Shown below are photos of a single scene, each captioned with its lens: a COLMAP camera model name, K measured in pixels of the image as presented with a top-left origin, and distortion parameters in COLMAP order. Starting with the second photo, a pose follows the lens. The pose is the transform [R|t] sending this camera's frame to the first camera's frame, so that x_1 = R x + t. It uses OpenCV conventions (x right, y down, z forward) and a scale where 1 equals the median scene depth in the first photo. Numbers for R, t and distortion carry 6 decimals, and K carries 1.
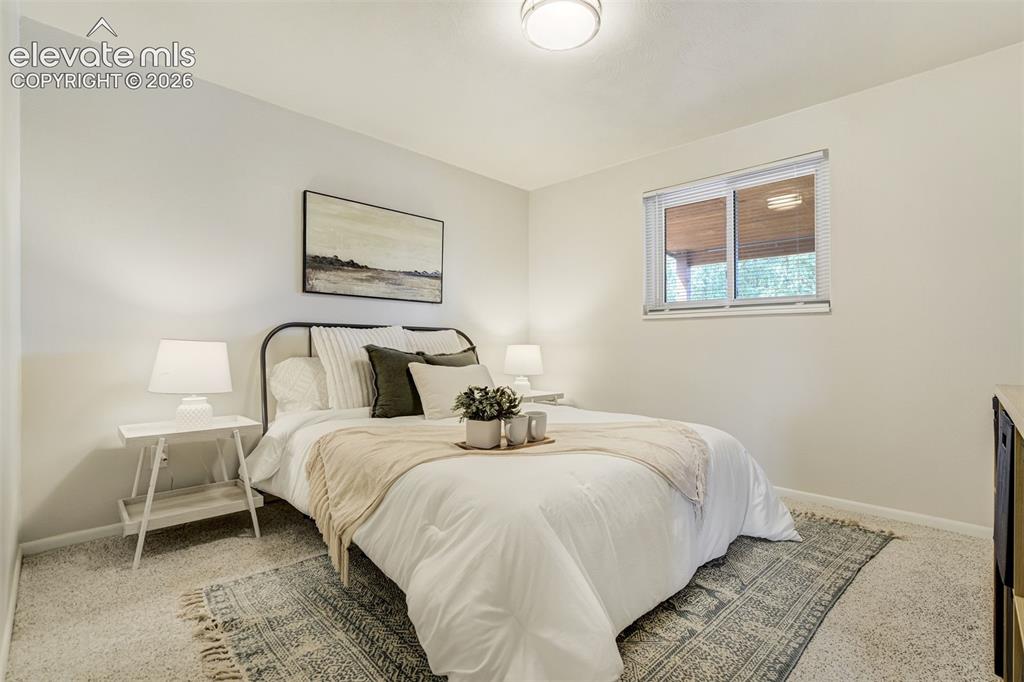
lens RADIAL K [[476.3, 0, 515.1], [0, 476.3, 343.4], [0, 0, 1]] dist [-0.039416, 0.009390]
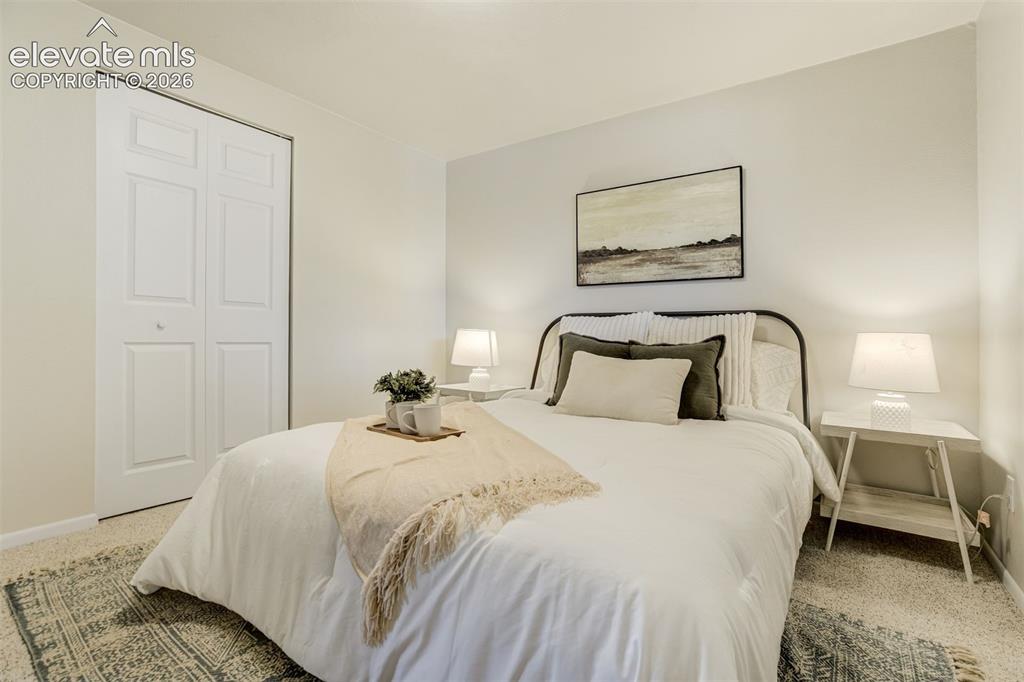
lens RADIAL K [[476.3, 0, 515.2], [0, 476.3, 336.7], [0, 0, 1]] dist [-0.039416, 0.009390]
pose [[0.177983, -0.000341, -0.984034, 0.574320], [-0.003172, 0.999995, -0.000920, 0.011267], [0.984029, 0.003286, 0.177981, 0.601715]]
